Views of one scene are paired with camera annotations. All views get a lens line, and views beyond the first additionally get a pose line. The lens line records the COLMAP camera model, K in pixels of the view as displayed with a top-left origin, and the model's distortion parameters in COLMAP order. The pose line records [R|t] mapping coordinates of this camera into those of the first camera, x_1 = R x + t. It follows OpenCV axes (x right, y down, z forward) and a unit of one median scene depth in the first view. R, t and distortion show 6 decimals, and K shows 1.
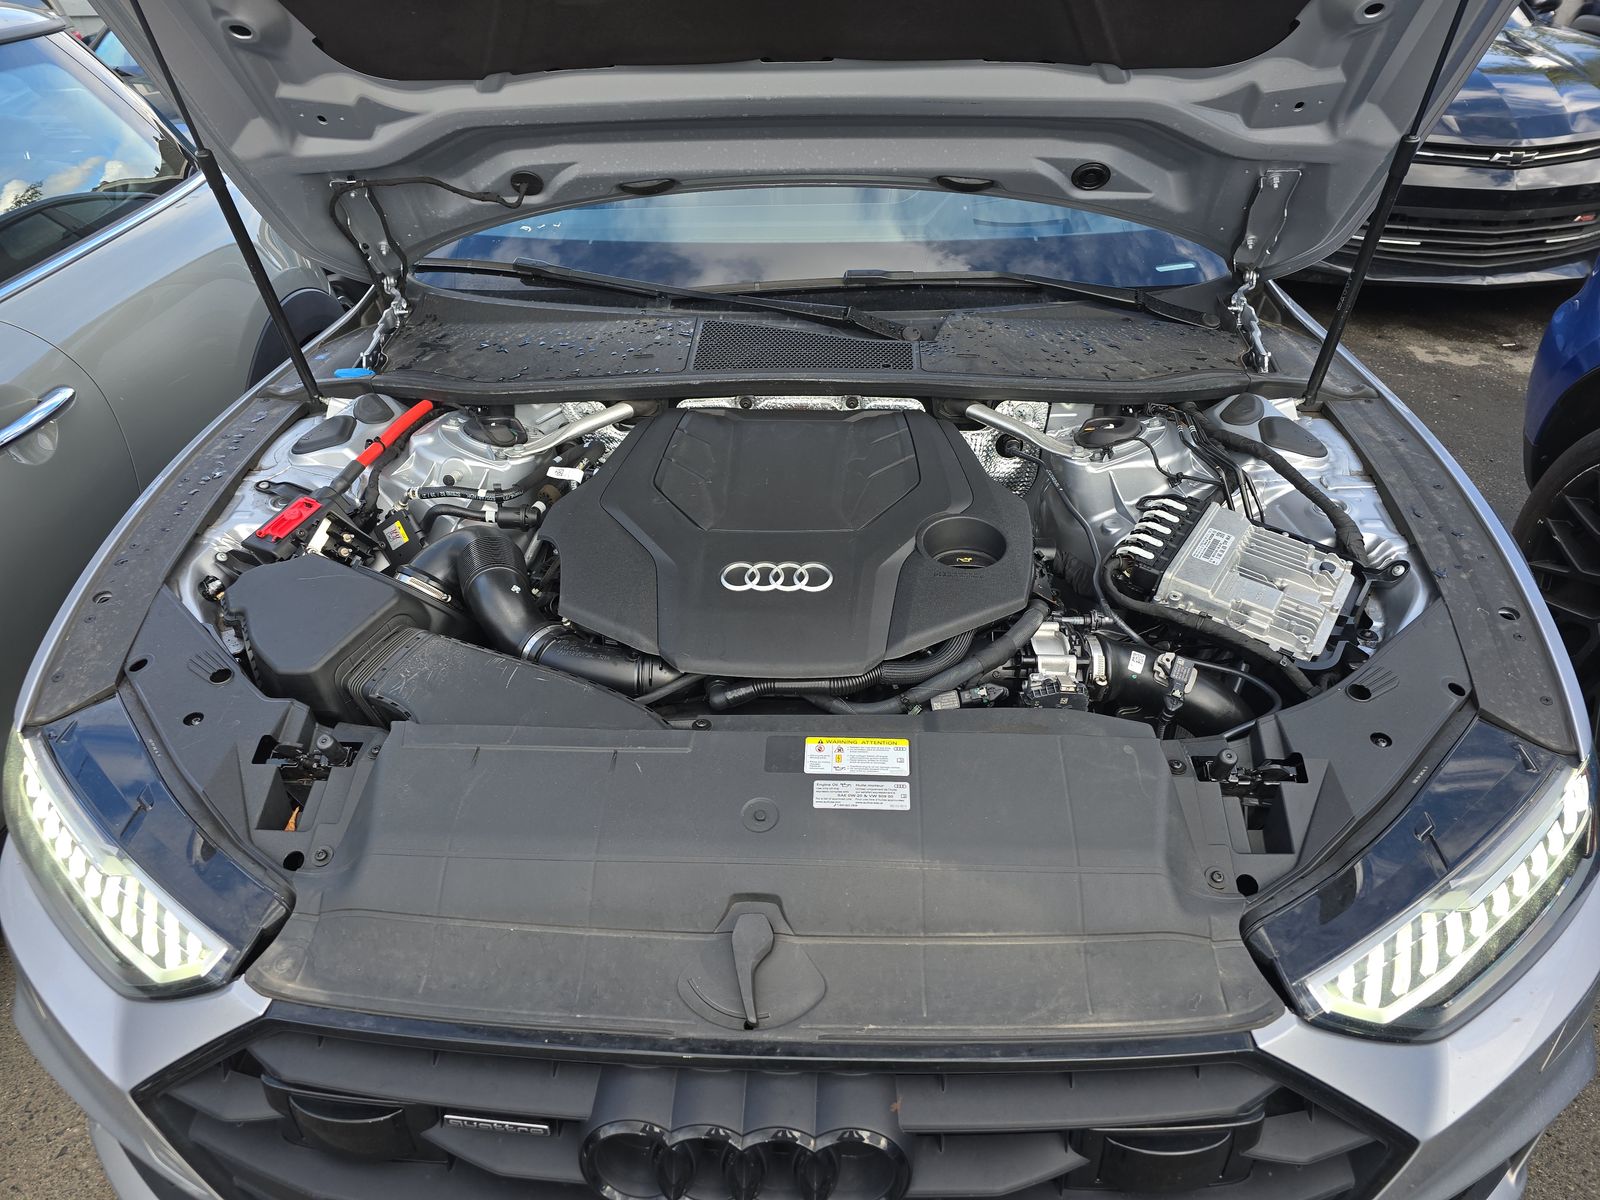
lens RADIAL K [[1081.3, 0, 800.0], [0, 1081.3, 600.0], [0, 0, 1]] dist [0.051090, -0.044076]
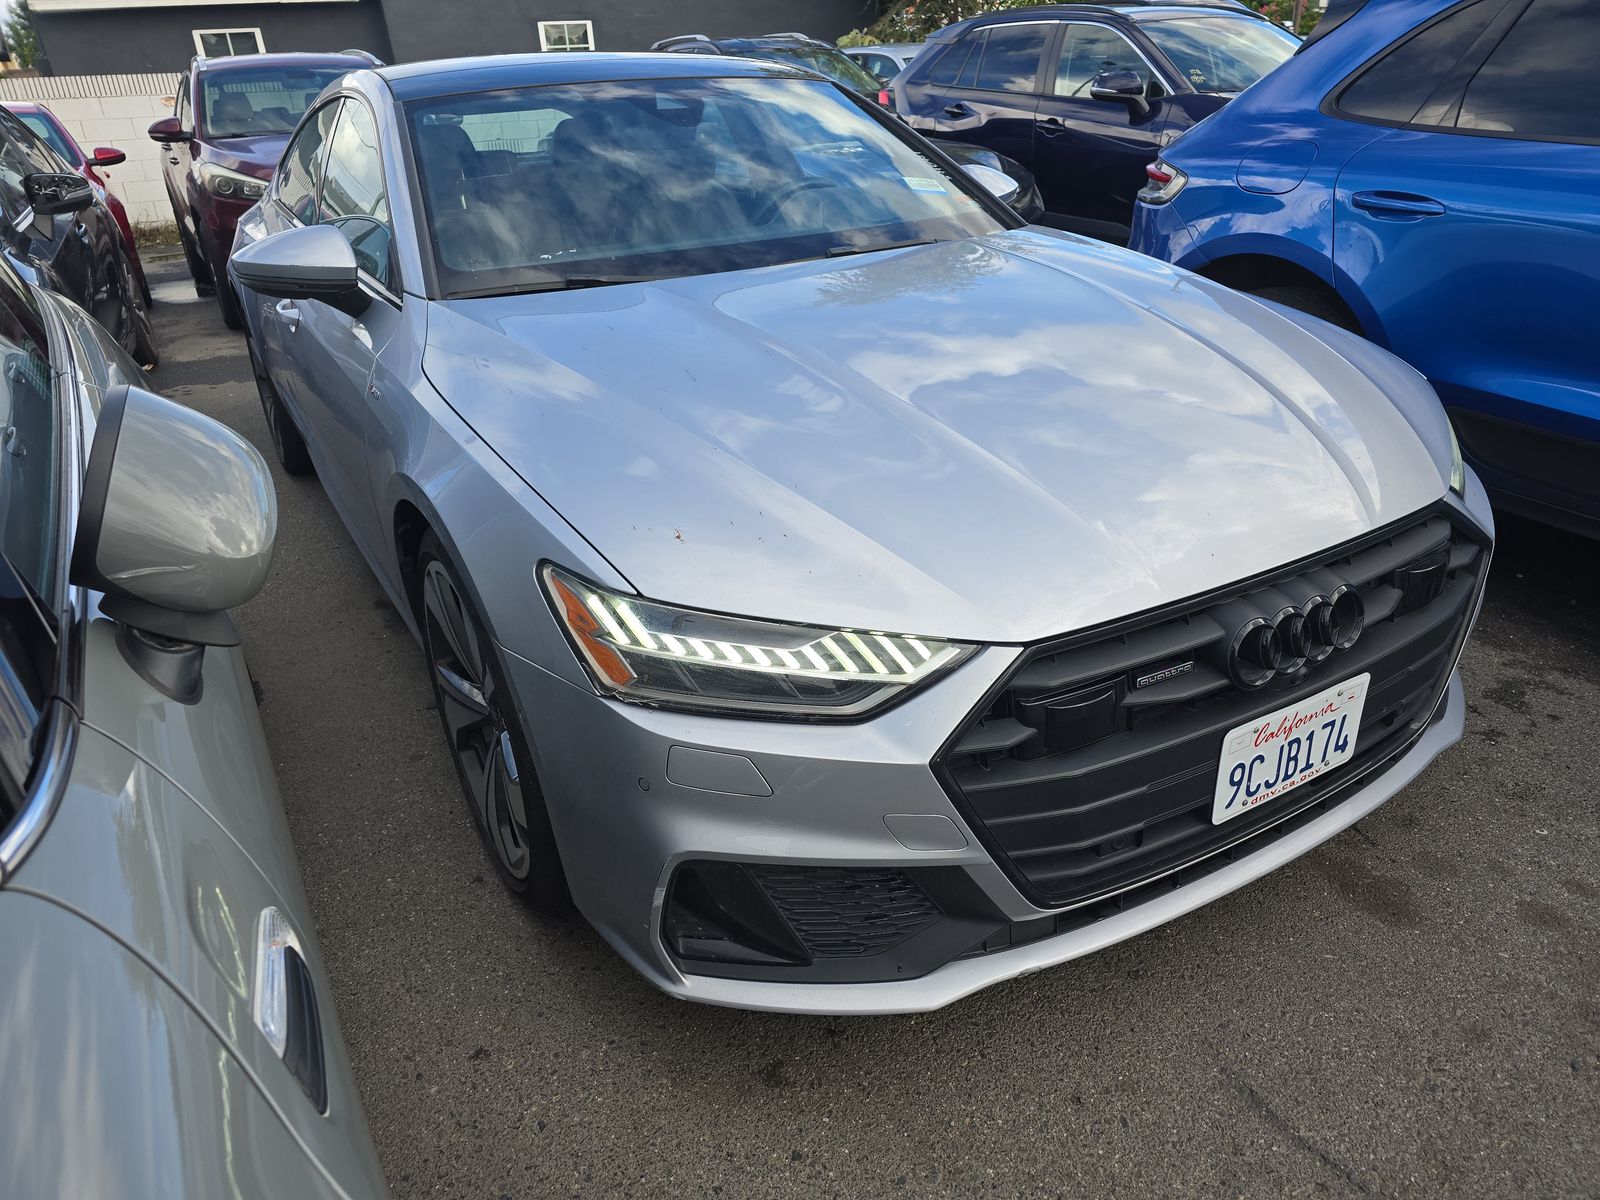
lens RADIAL K [[1086.2, 0, 800.0], [0, 1086.2, 600.0], [0, 0, 1]] dist [0.036903, -0.033221]
pose [[0.831929, -0.247908, 0.496422, -0.632782], [0.314974, 0.947525, -0.054665, 0.138247], [-0.456820, 0.201838, 0.866358, -0.037812]]
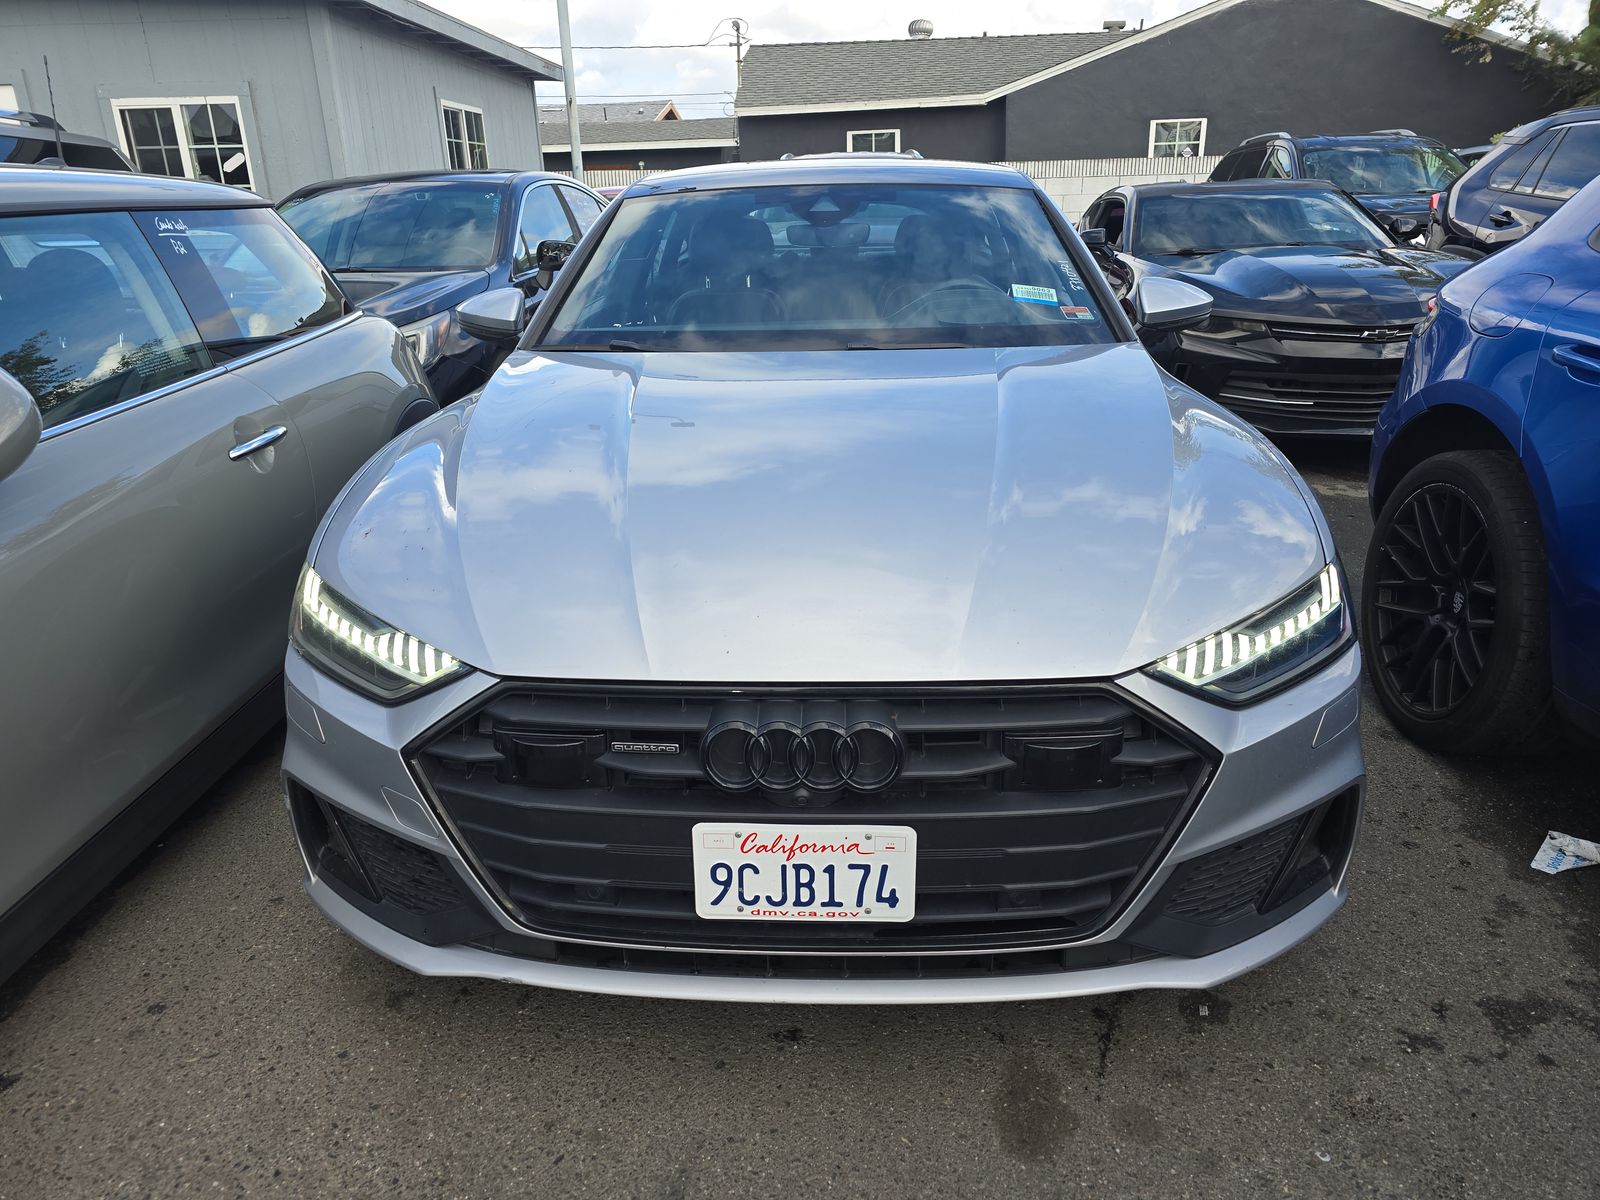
lens RADIAL K [[1081.3, 0, 800.0], [0, 1081.3, 600.0], [0, 0, 1]] dist [0.051090, -0.044076]
pose [[0.999954, 0.003364, 0.009019, -0.029612], [-0.001427, 0.978401, -0.206710, 0.267374], [-0.009520, 0.206688, 0.978361, -0.261499]]
